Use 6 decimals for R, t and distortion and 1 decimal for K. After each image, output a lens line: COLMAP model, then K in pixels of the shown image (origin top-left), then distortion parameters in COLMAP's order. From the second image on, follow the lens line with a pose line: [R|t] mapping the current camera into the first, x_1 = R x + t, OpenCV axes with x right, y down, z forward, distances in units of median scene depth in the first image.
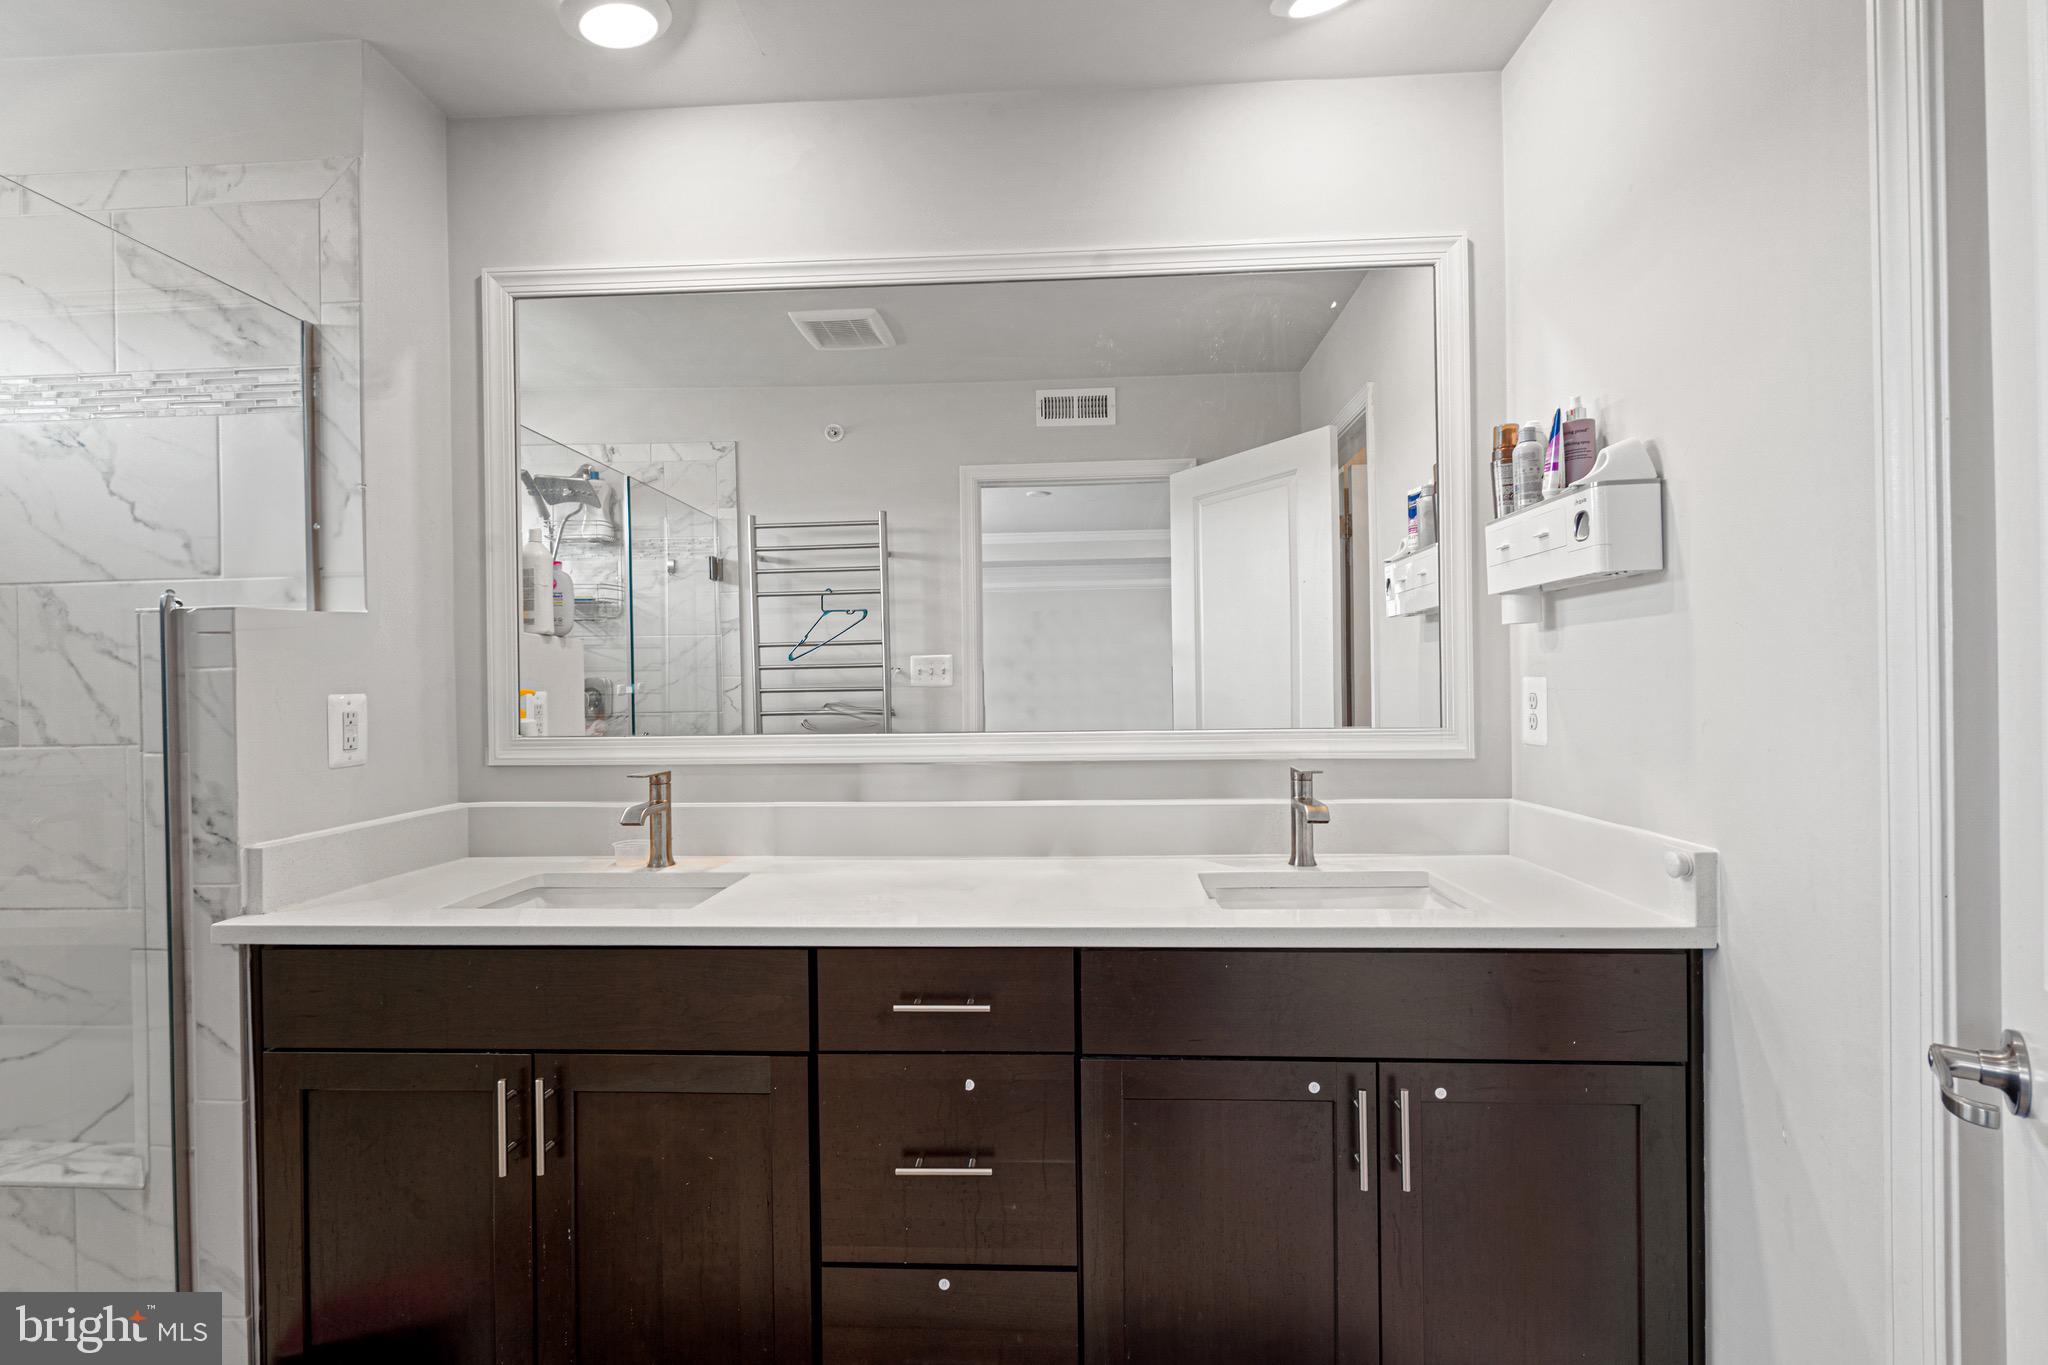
lens RADIAL K [[905.2, 0, 1008.9], [0, 905.2, 685.9], [0, 0, 1]] dist [-0.003891, 0.000574]
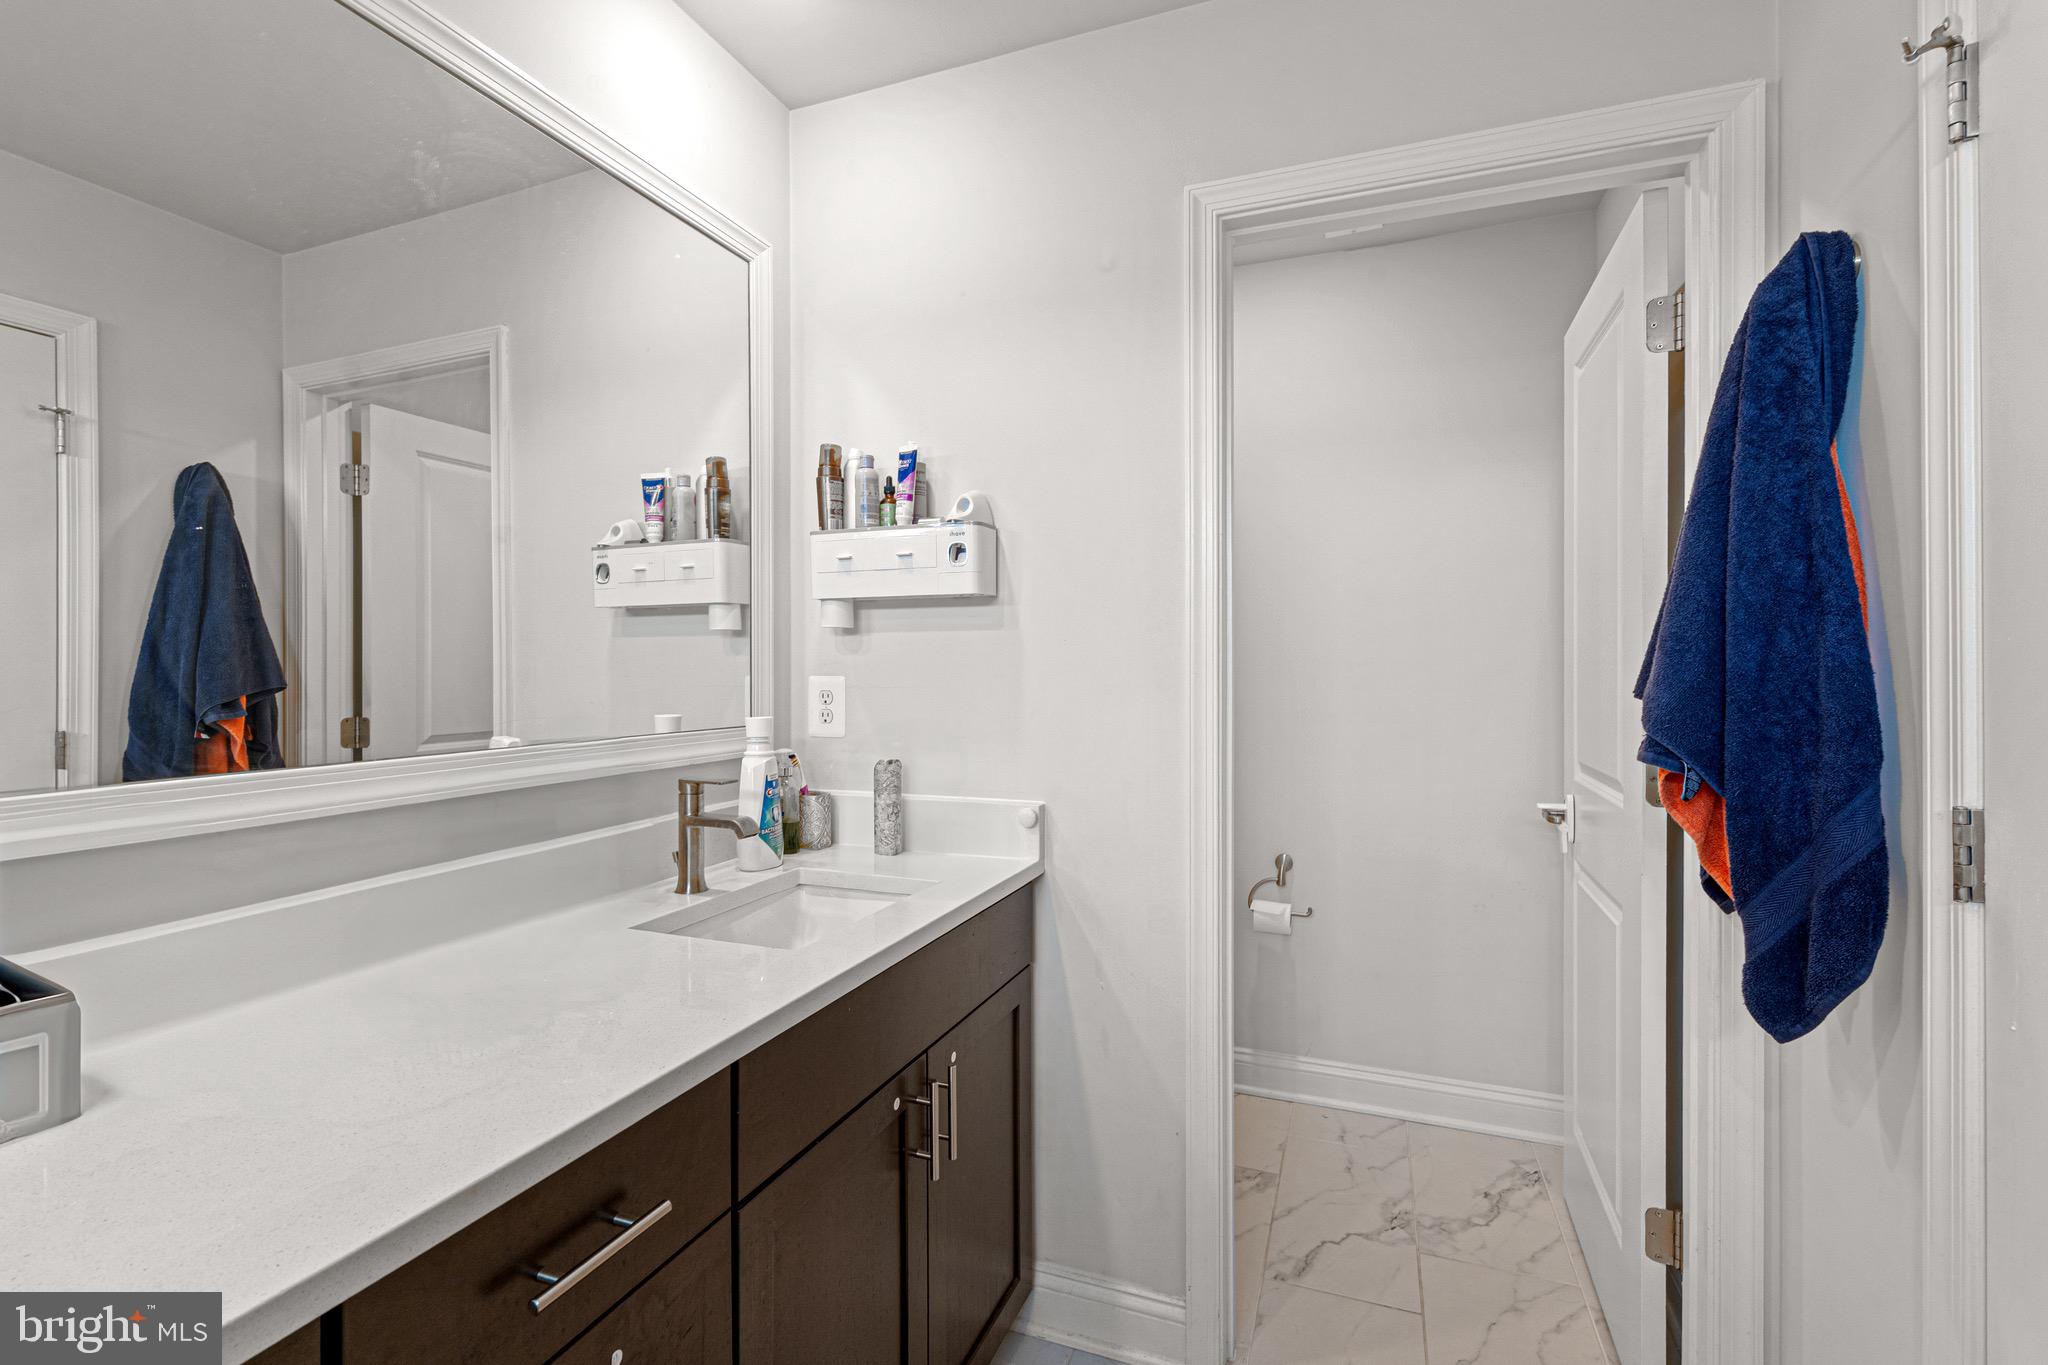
lens RADIAL K [[905.2, 0, 1010.5], [0, 905.2, 673.7], [0, 0, 1]] dist [-0.003891, 0.000574]
pose [[0.328105, 0.008012, 0.944607, -0.424269], [-0.002004, 0.999968, -0.007785, -0.004768], [-0.944639, 0.000661, 0.328110, 0.452578]]
